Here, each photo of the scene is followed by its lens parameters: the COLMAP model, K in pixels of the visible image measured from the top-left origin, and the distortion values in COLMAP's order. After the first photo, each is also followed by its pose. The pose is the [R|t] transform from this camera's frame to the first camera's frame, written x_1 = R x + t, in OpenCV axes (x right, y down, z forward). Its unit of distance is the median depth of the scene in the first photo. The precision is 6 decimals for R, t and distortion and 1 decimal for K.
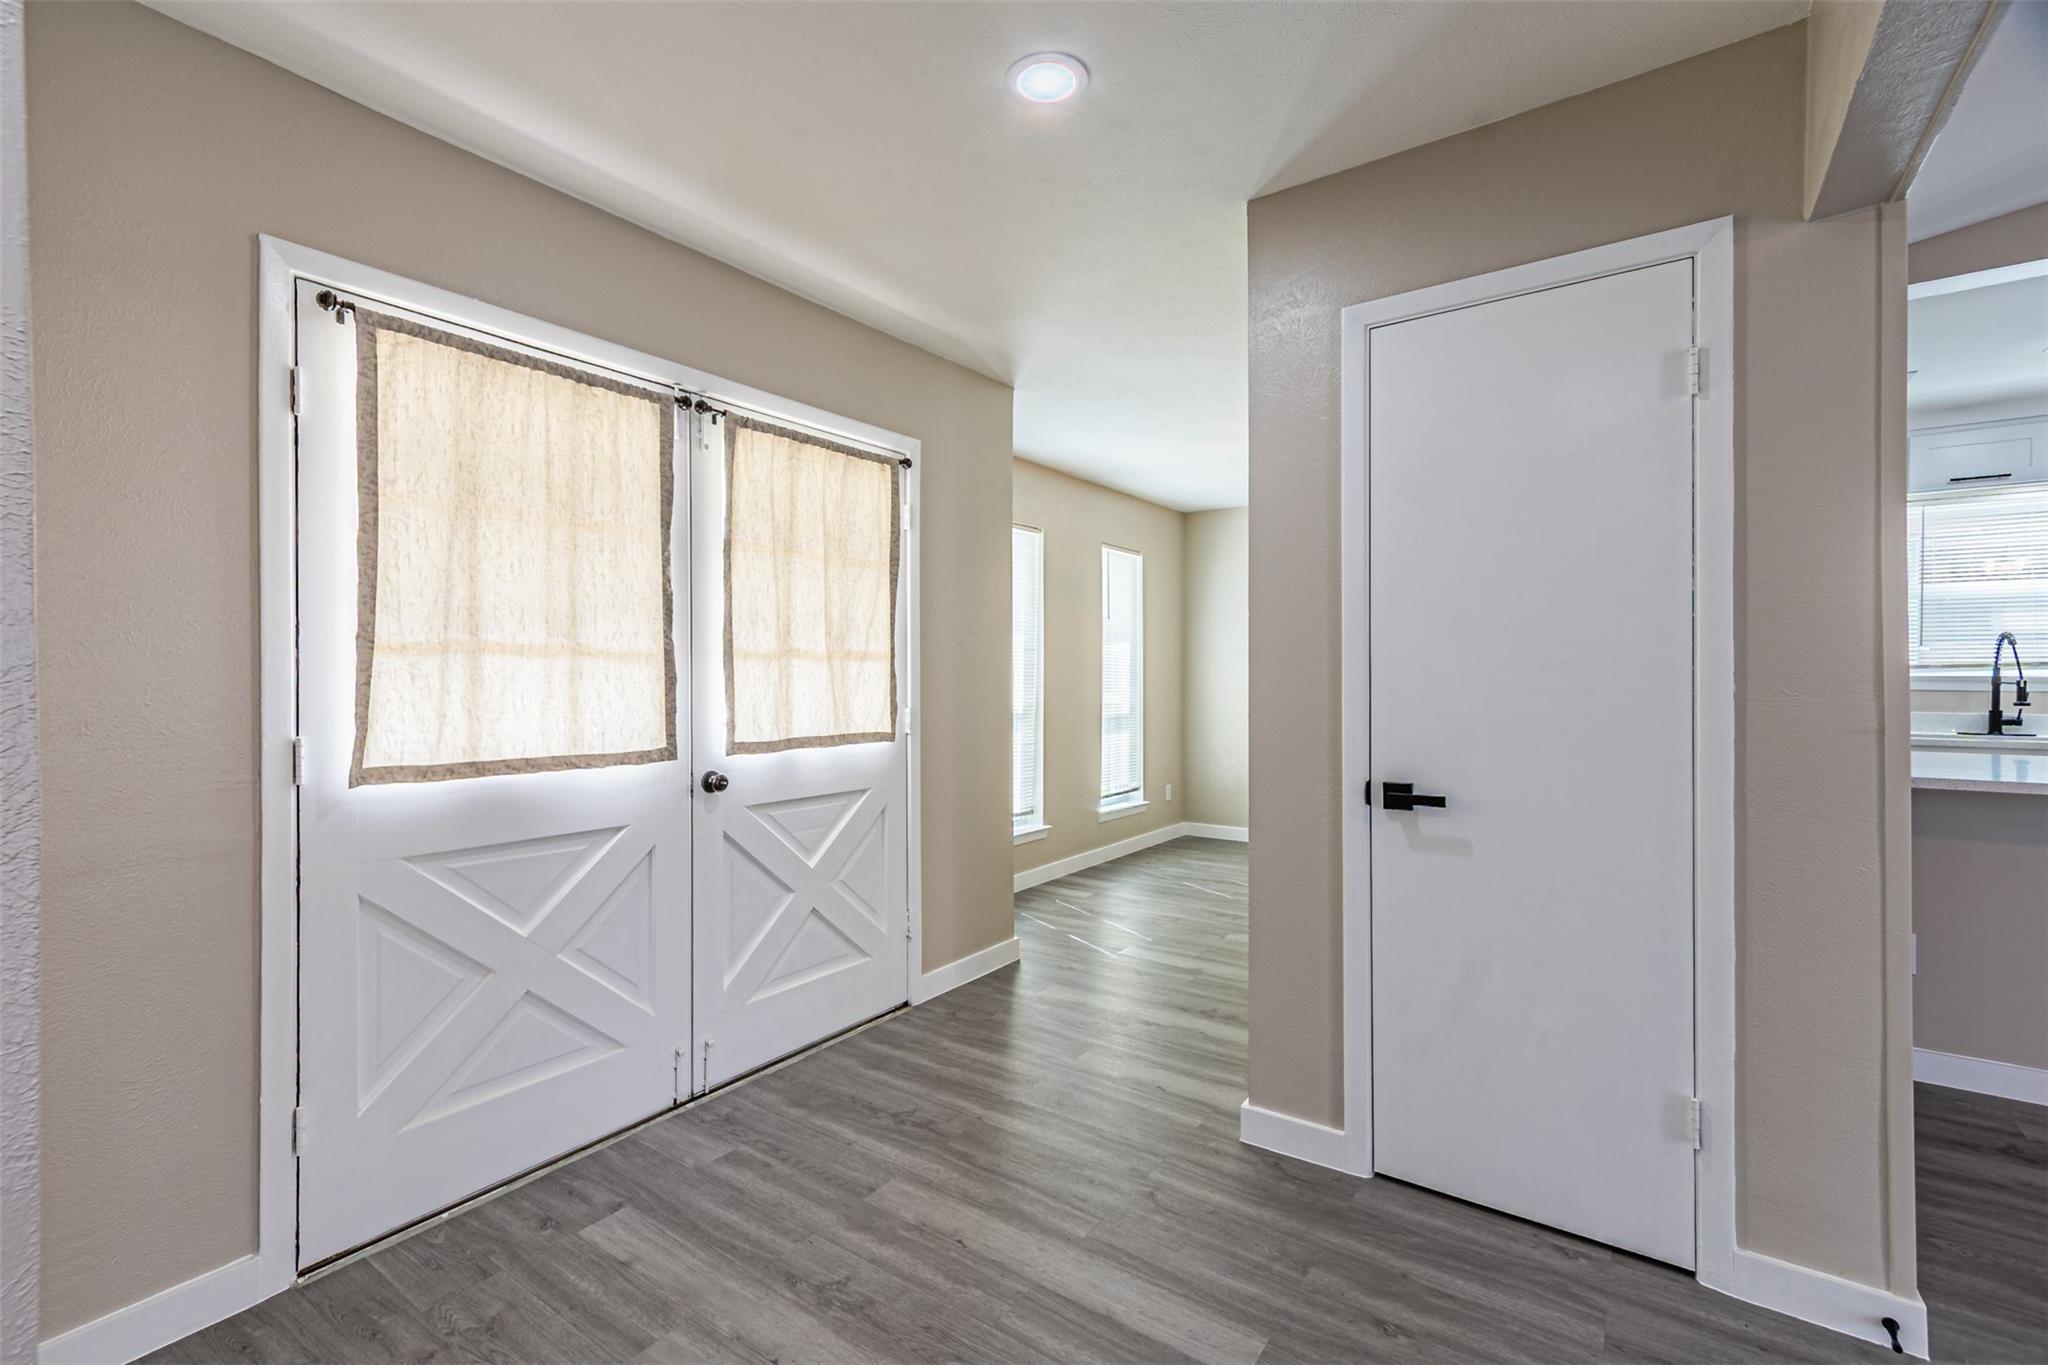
lens RADIAL K [[890.9, 0, 985.5], [0, 890.9, 678.9], [0, 0, 1]] dist [0.004432, 0.000162]
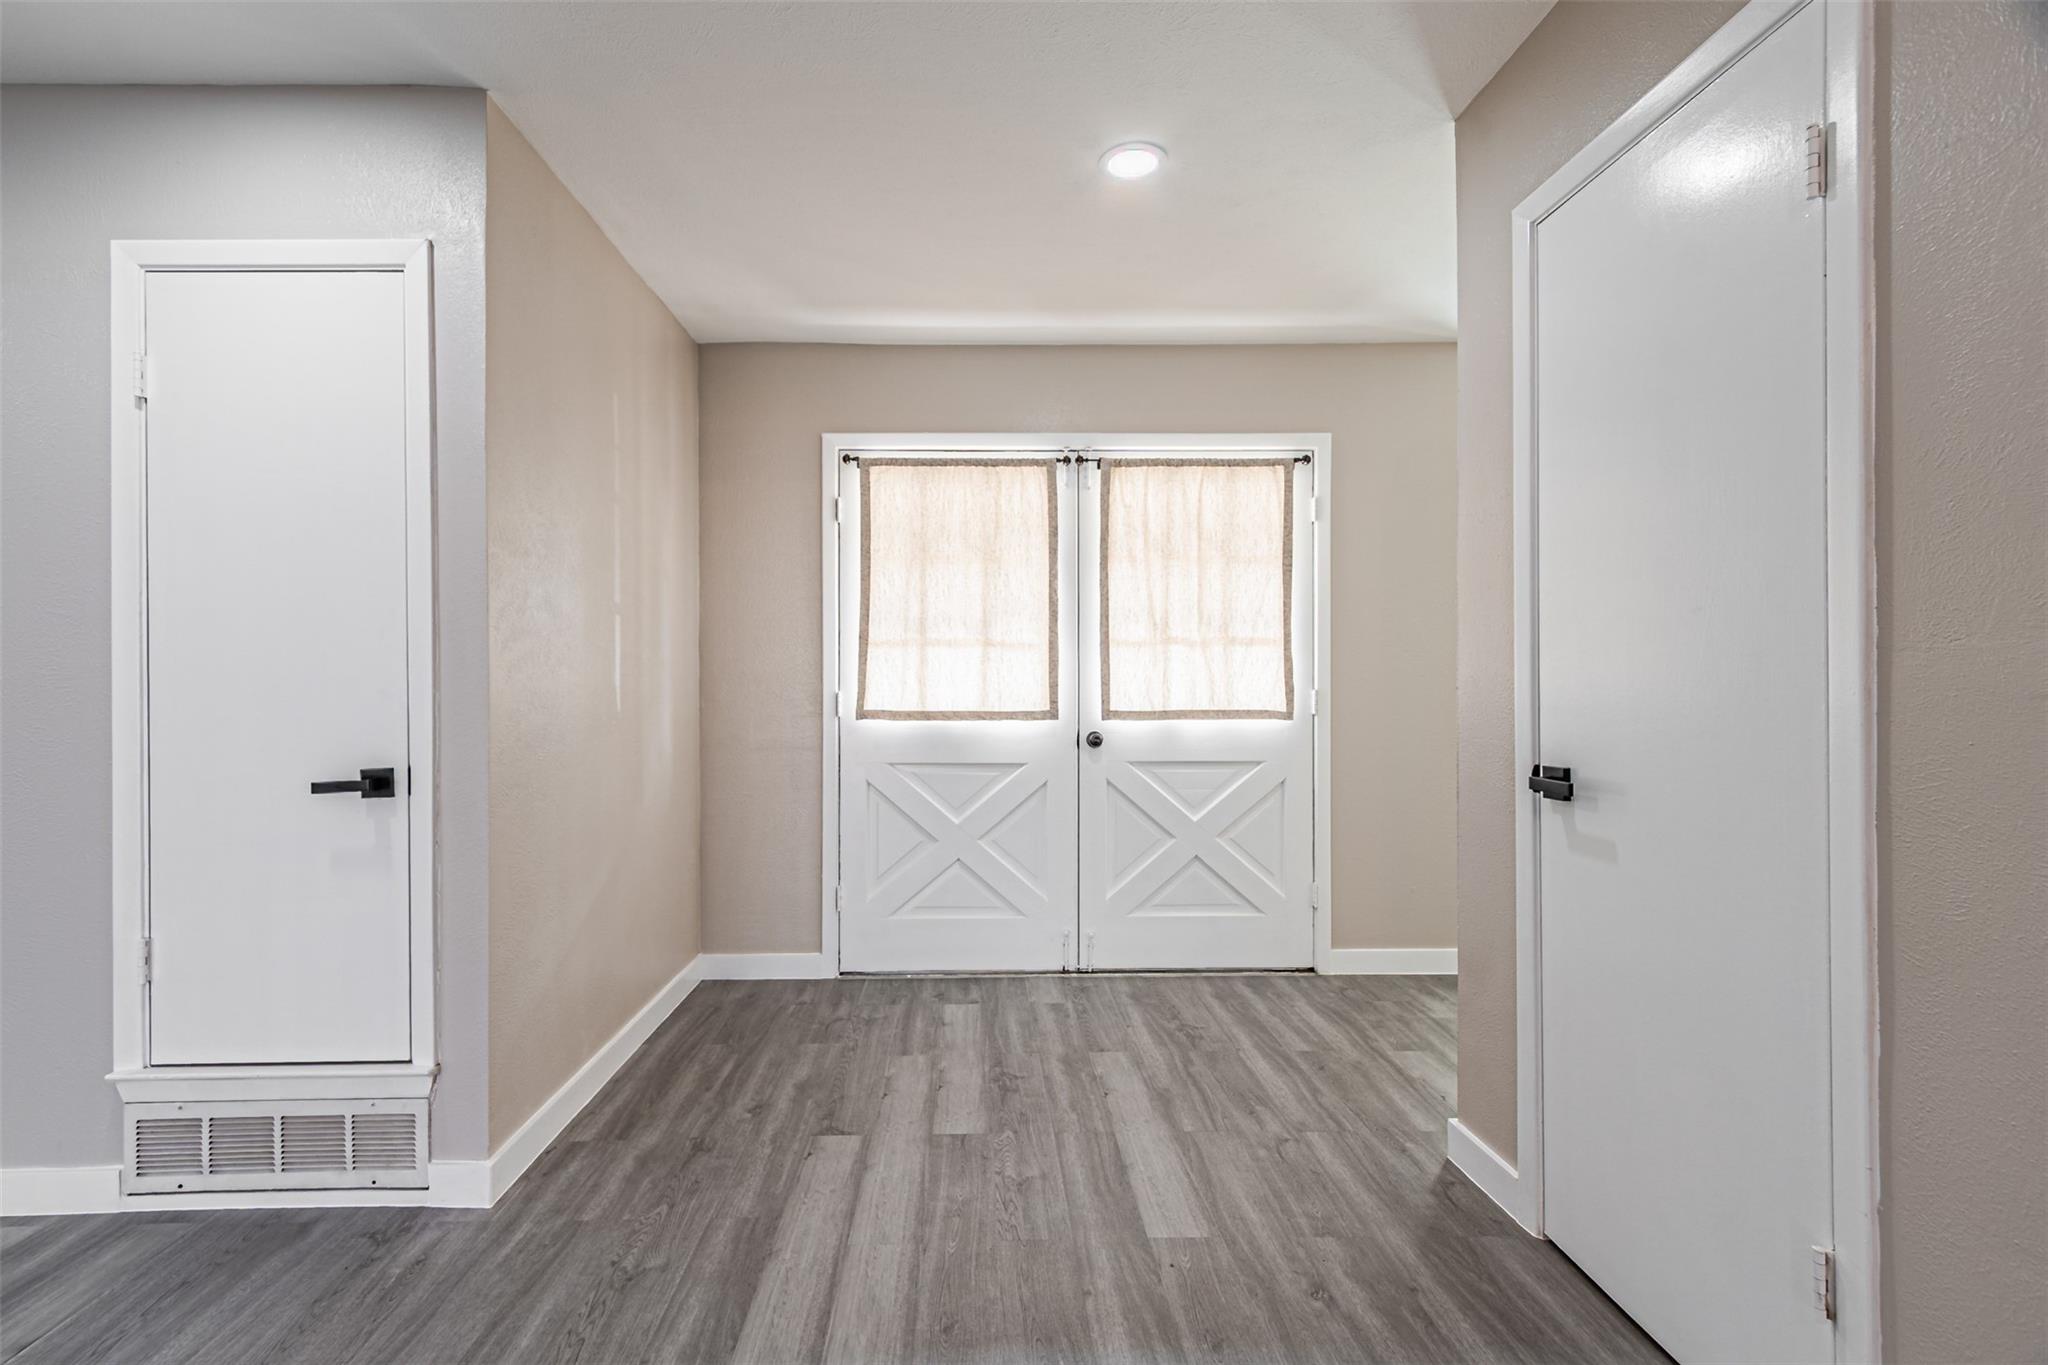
lens RADIAL K [[890.9, 0, 995.1], [0, 890.9, 687.0], [0, 0, 1]] dist [0.004432, 0.000162]
pose [[0.611903, 0.003972, -0.790923, 0.711754], [-0.003485, 0.999991, 0.002326, 0.038120], [0.790925, 0.001333, 0.611911, 0.076727]]
